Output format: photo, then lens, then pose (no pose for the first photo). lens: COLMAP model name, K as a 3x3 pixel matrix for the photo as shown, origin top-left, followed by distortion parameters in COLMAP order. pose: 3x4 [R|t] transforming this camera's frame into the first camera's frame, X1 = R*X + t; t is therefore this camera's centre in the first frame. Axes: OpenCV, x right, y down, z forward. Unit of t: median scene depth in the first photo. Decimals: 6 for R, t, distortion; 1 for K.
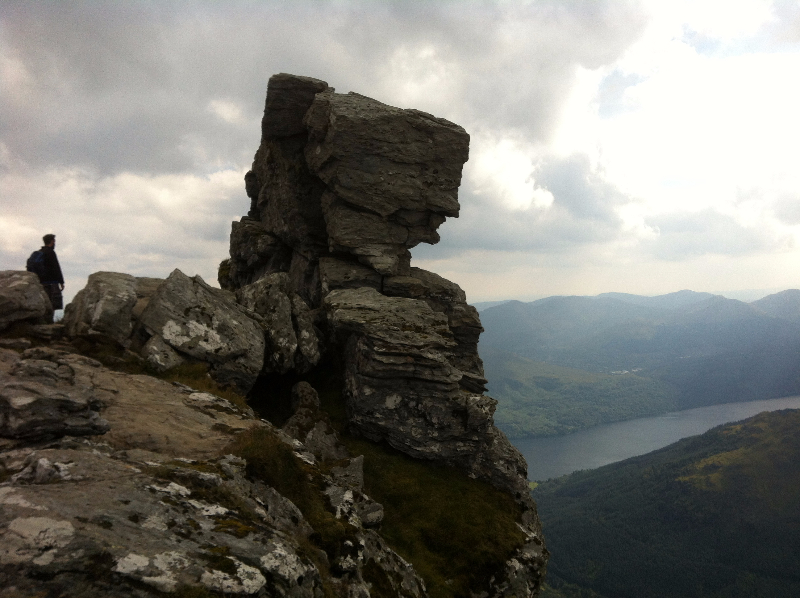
lens RADIAL K [[737.3, 0, 400.0], [0, 737.3, 299.0], [0, 0, 1]] dist [0.138690, -0.344336]
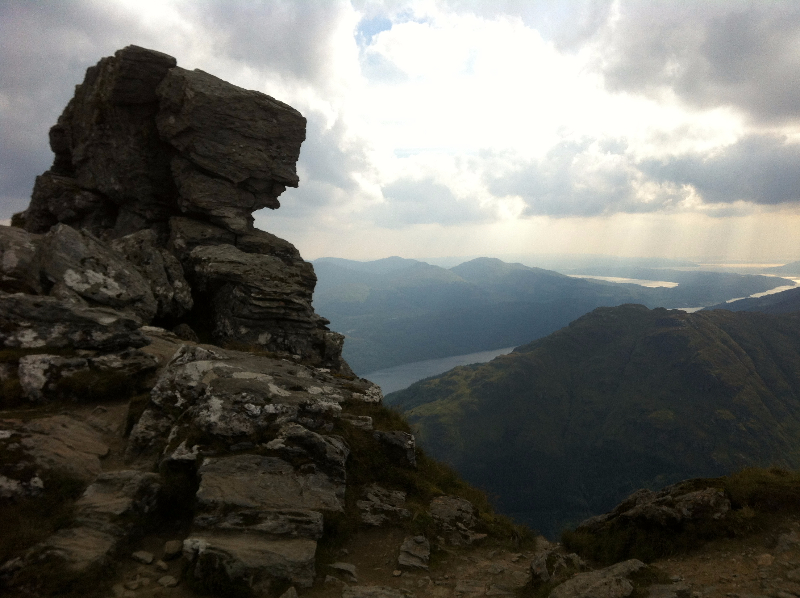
lens RADIAL K [[737.3, 0, 400.0], [0, 737.3, 299.0], [0, 0, 1]] dist [0.138690, -0.344336]
pose [[0.932053, -0.003083, 0.362308, -0.223516], [-0.014868, 0.998796, 0.046747, 0.011820], [-0.362016, -0.048958, 0.930885, -0.201668]]
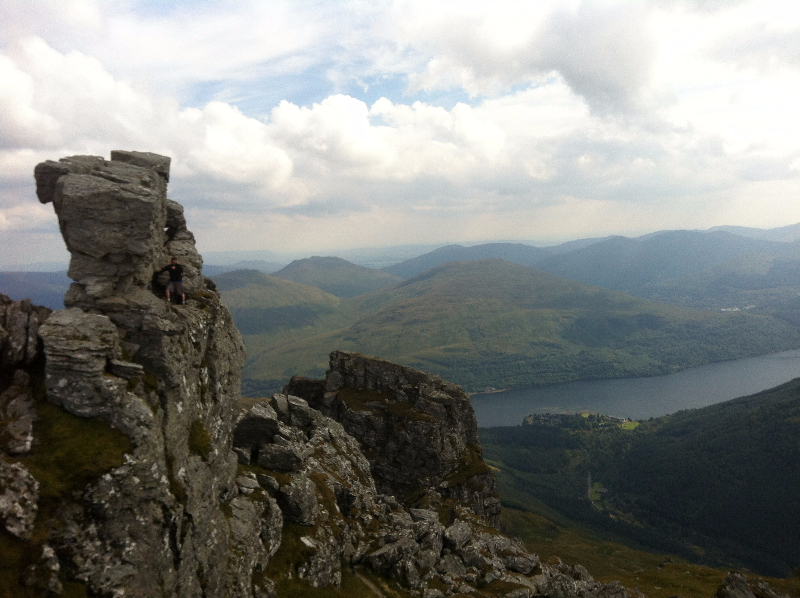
lens RADIAL K [[737.3, 0, 400.0], [0, 737.3, 299.0], [0, 0, 1]] dist [0.138690, -0.344336]
pose [[0.990902, -0.008505, -0.134315, 0.883313], [0.019477, 0.996557, 0.080593, -0.154300], [0.133167, -0.082476, 0.987656, -0.495344]]
